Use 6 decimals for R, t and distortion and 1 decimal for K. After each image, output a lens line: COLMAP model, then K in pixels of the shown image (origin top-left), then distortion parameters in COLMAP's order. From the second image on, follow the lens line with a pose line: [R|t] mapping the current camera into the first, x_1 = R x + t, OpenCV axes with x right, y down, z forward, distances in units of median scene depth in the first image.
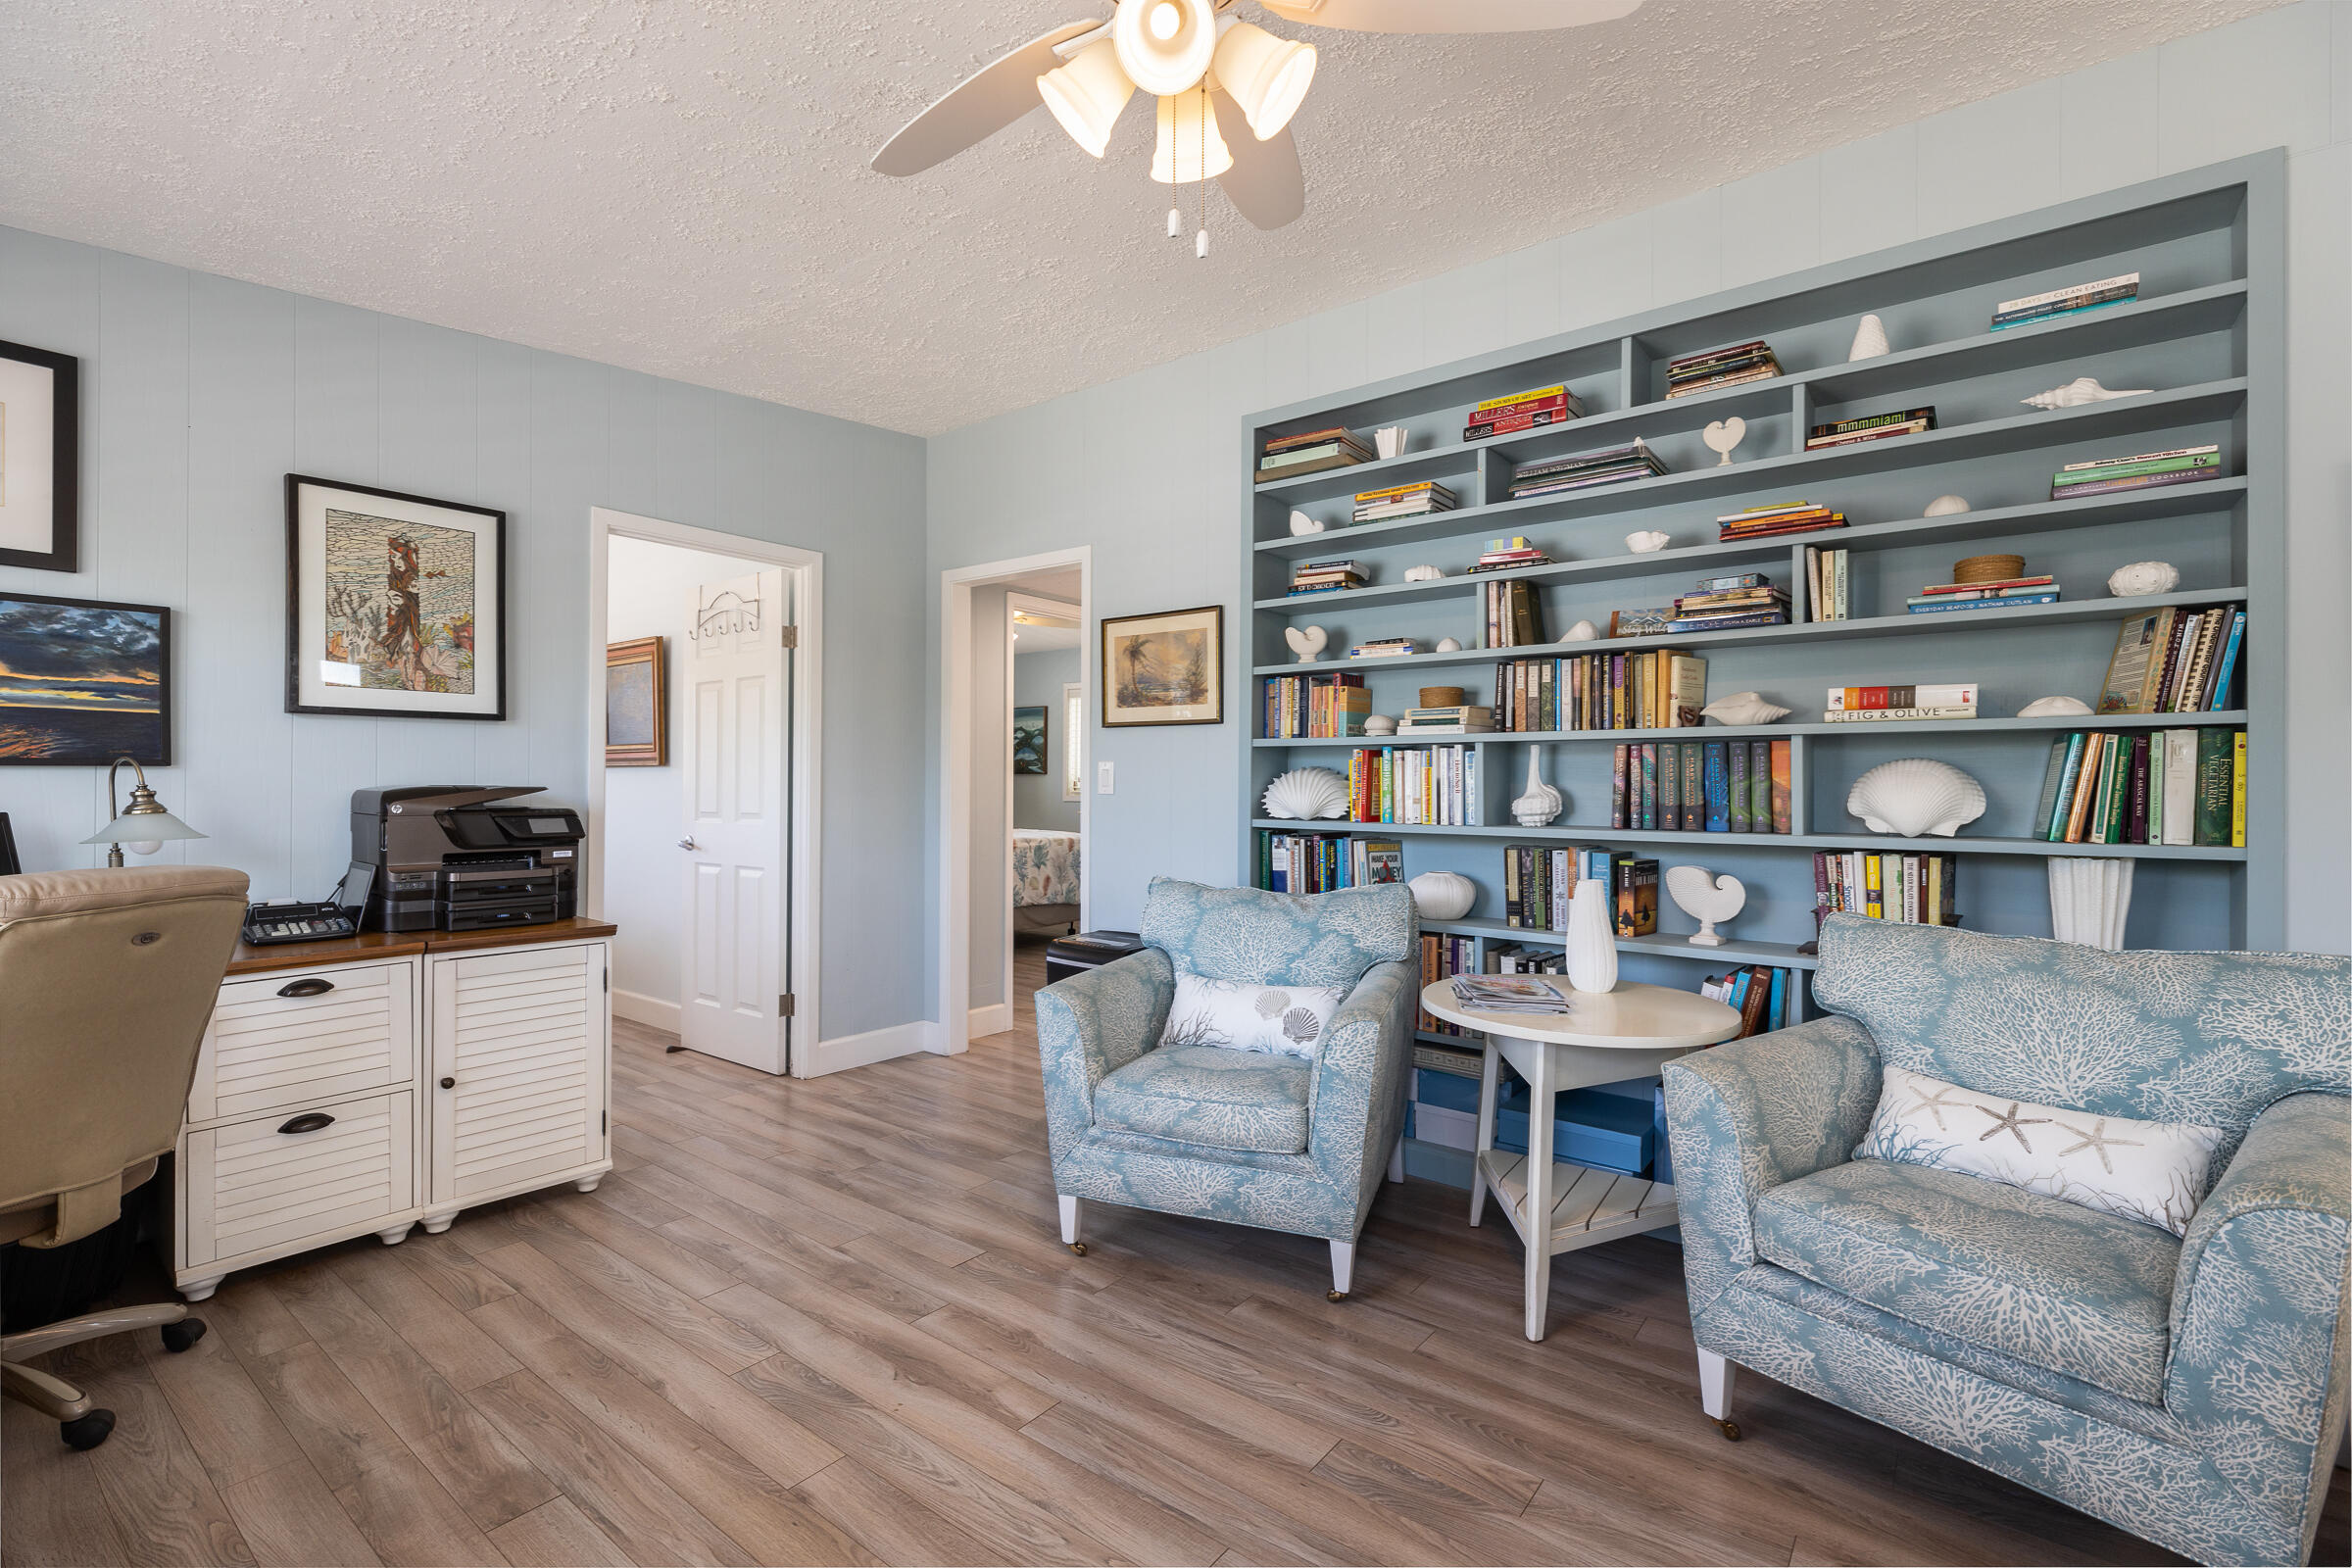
lens RADIAL K [[1052.5, 0, 1169.0], [0, 1052.5, 778.4], [0, 0, 1]] dist [0.003141, 0.000152]
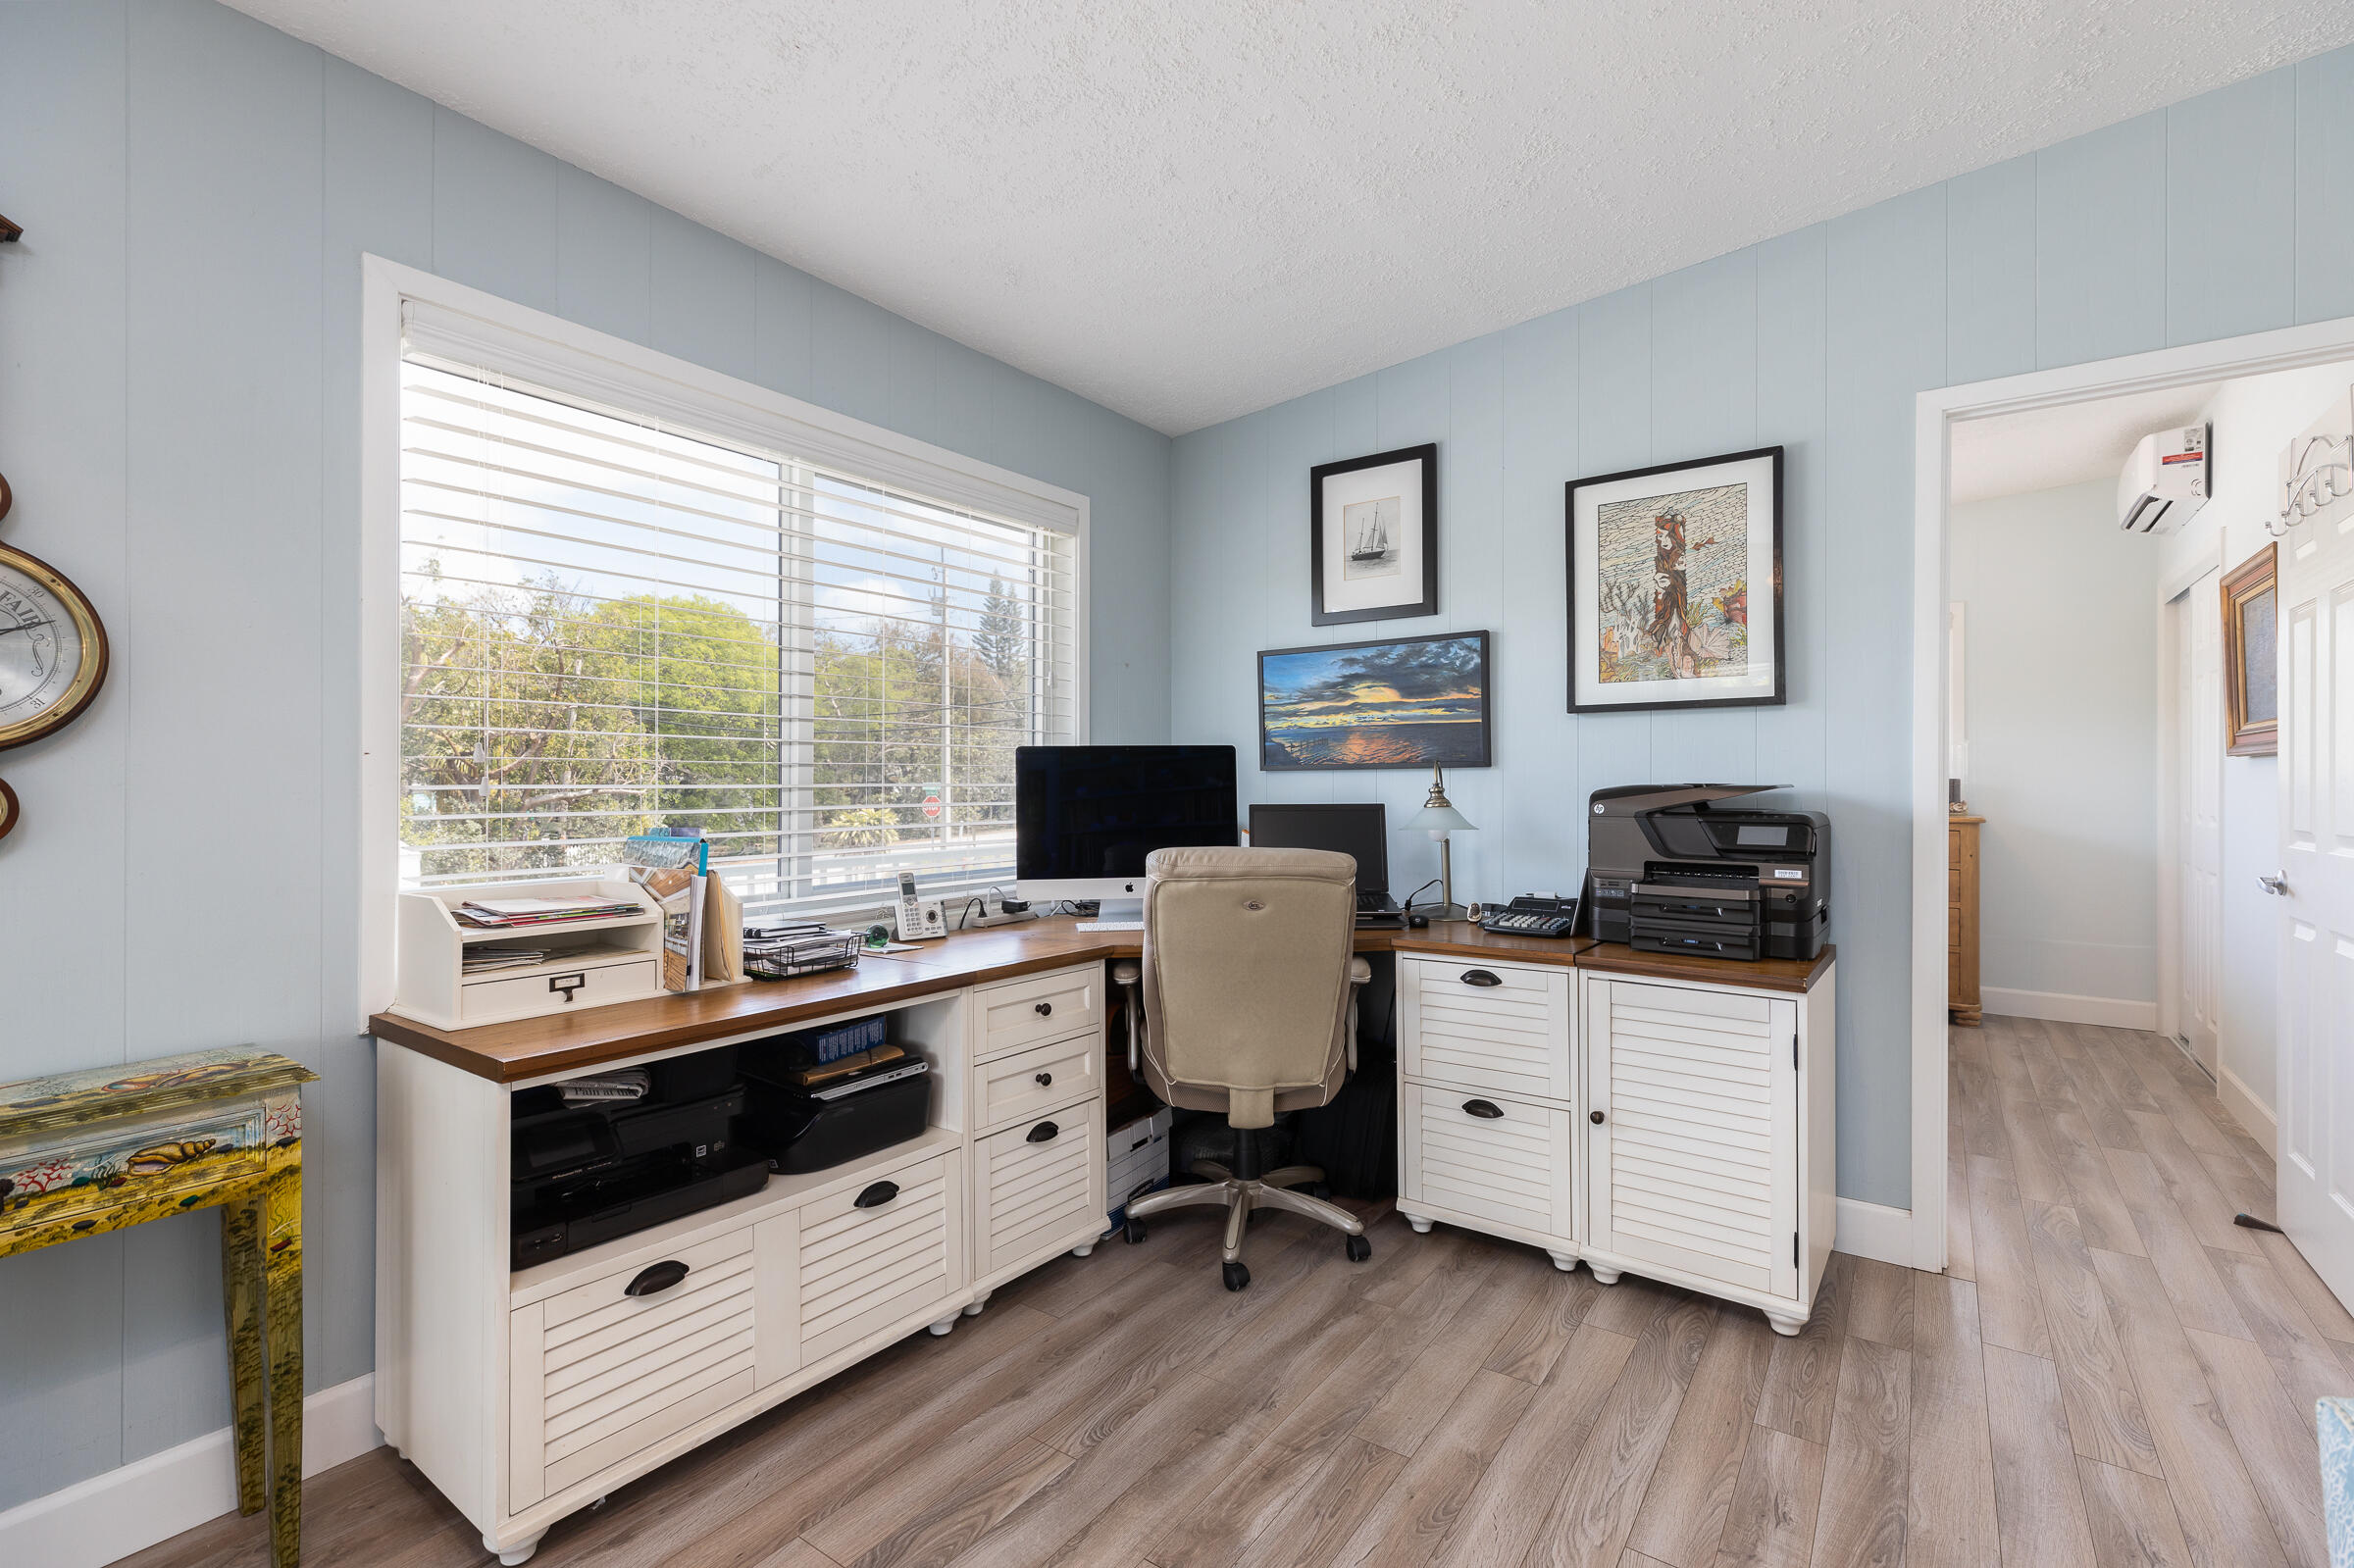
lens RADIAL K [[1053.3, 0, 1170.0], [0, 1053.3, 778.4], [0, 0, 1]] dist [0.003141, 0.000152]
pose [[0.032367, -0.005139, -0.999463, 0.192983], [0.004927, 0.999975, -0.004982, 0.004850], [0.999464, -0.004763, 0.032392, 0.604324]]
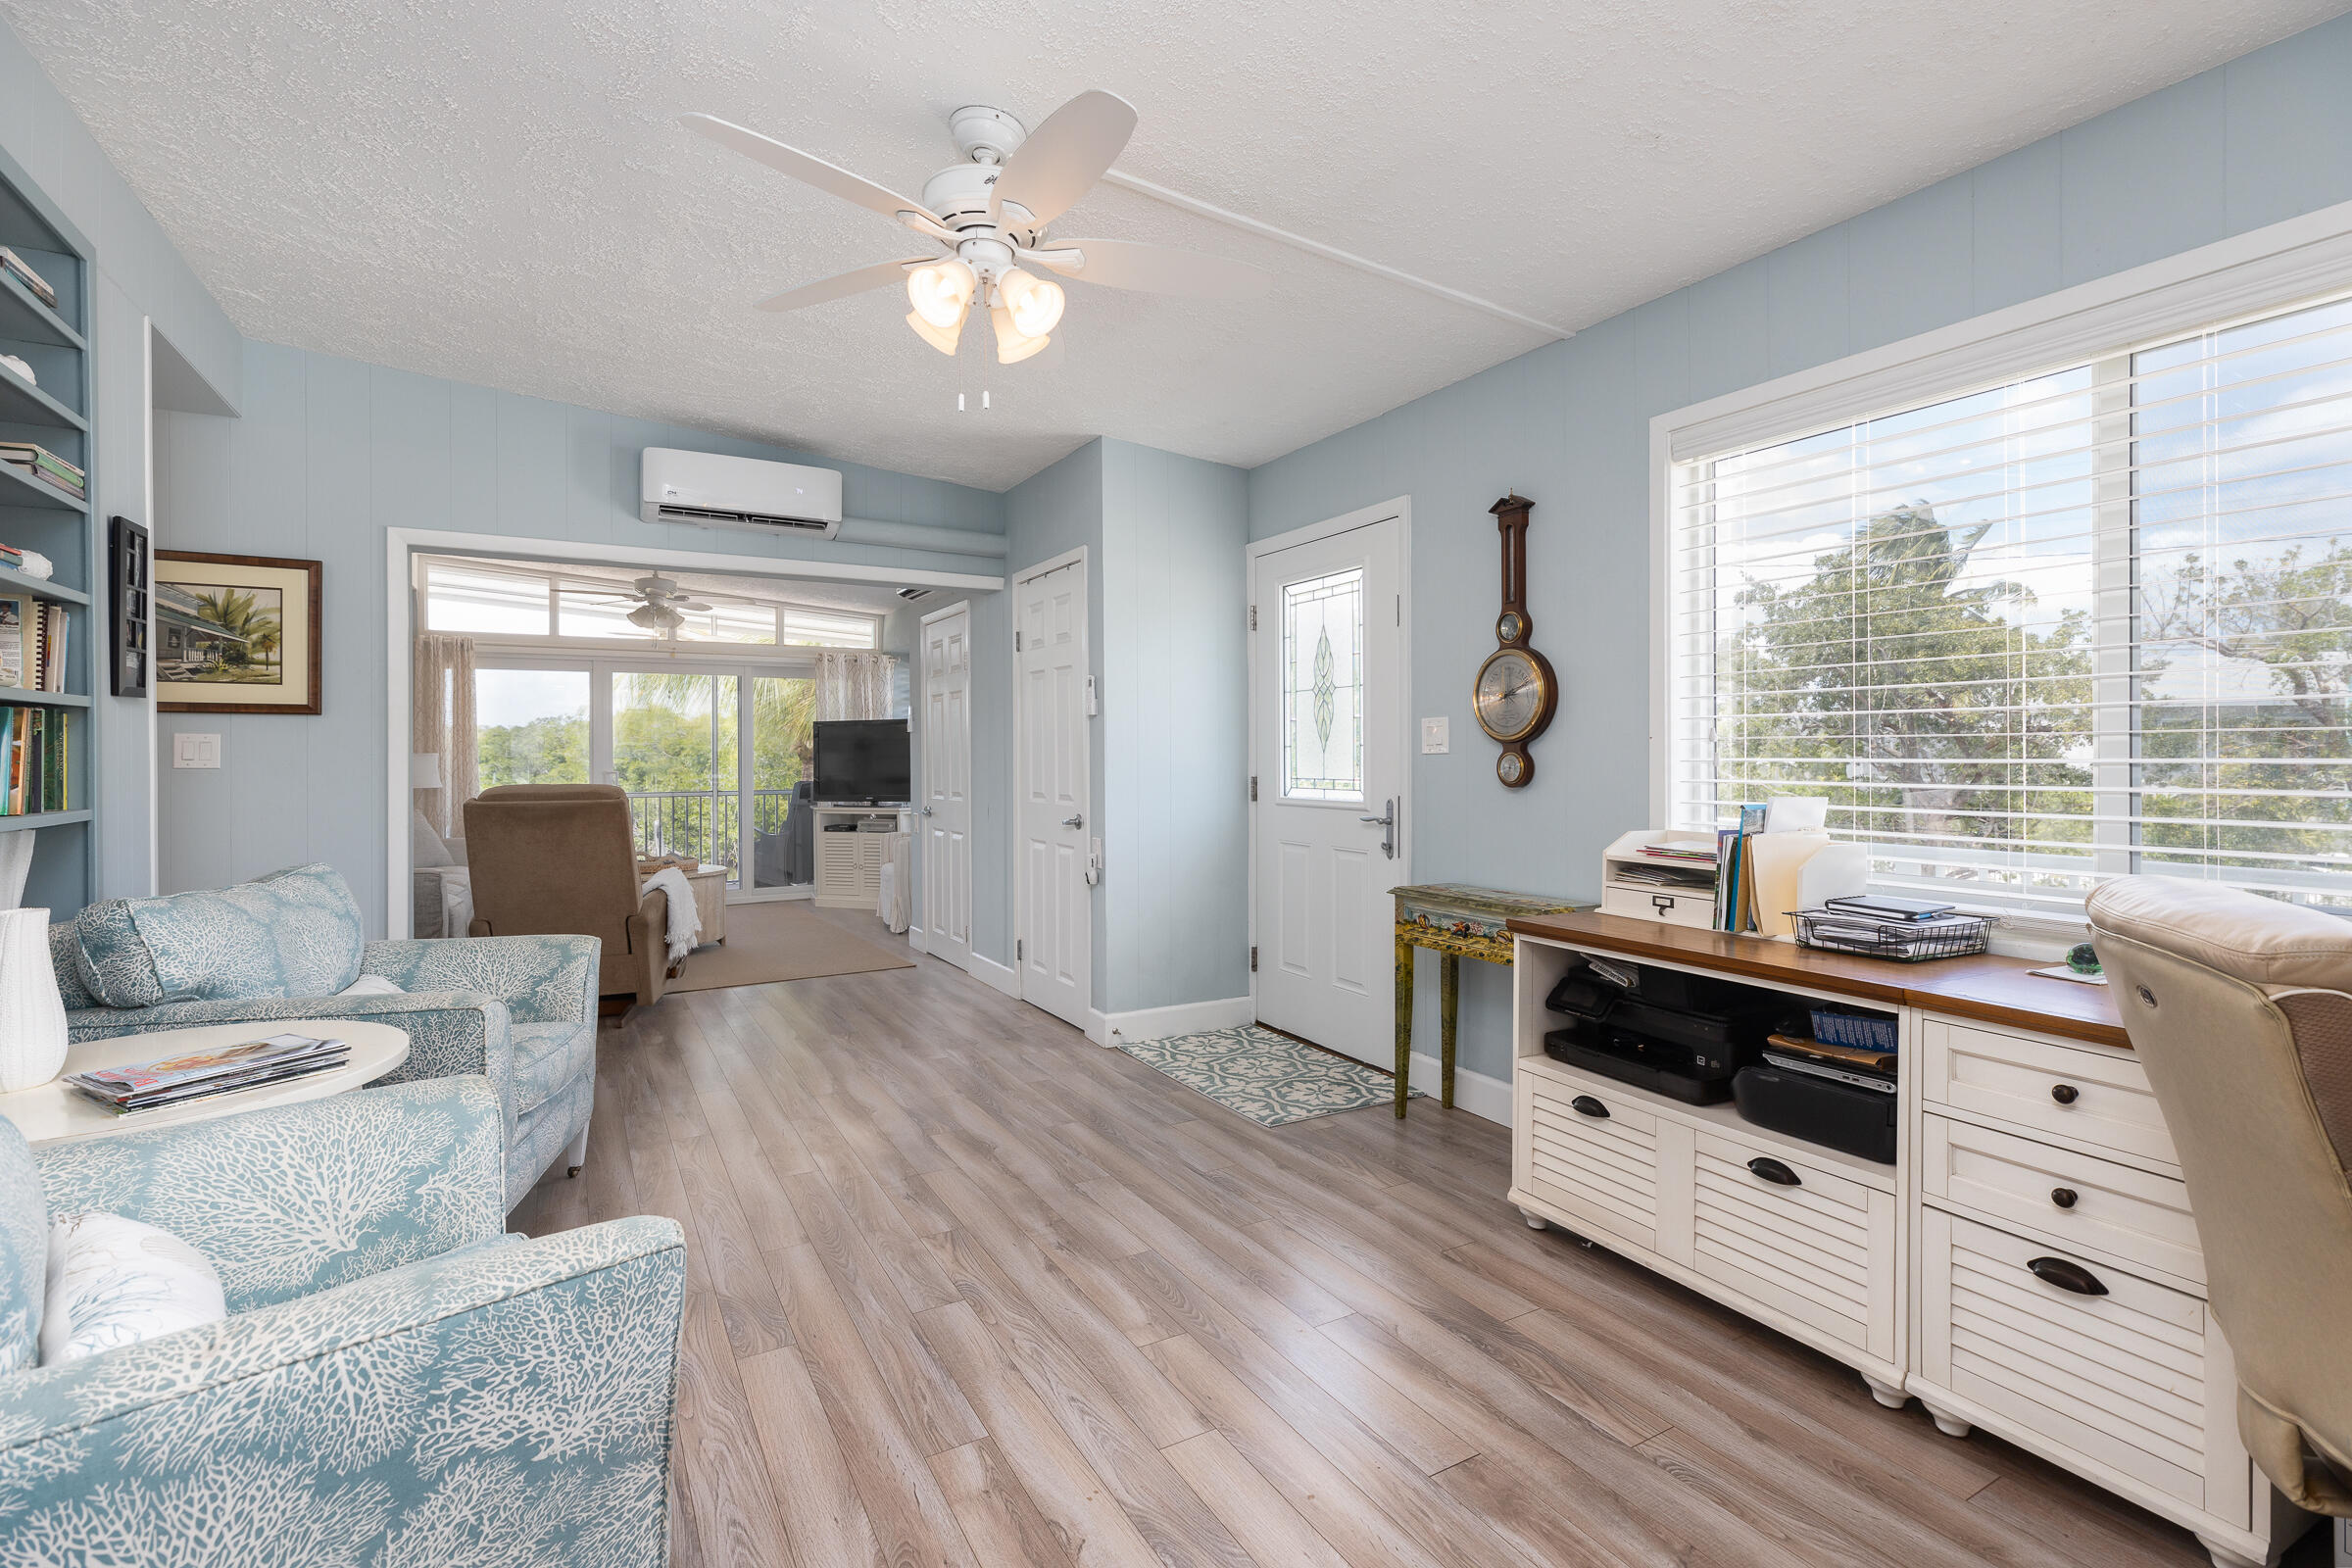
lens RADIAL K [[1052.5, 0, 1169.0], [0, 1052.5, 778.4], [0, 0, 1]] dist [0.003141, 0.000152]
pose [[-0.925336, -0.008439, 0.379054, -0.457887], [-0.000940, 0.999800, 0.019964, 0.003924], [-0.379147, 0.018117, -0.925159, 1.273462]]
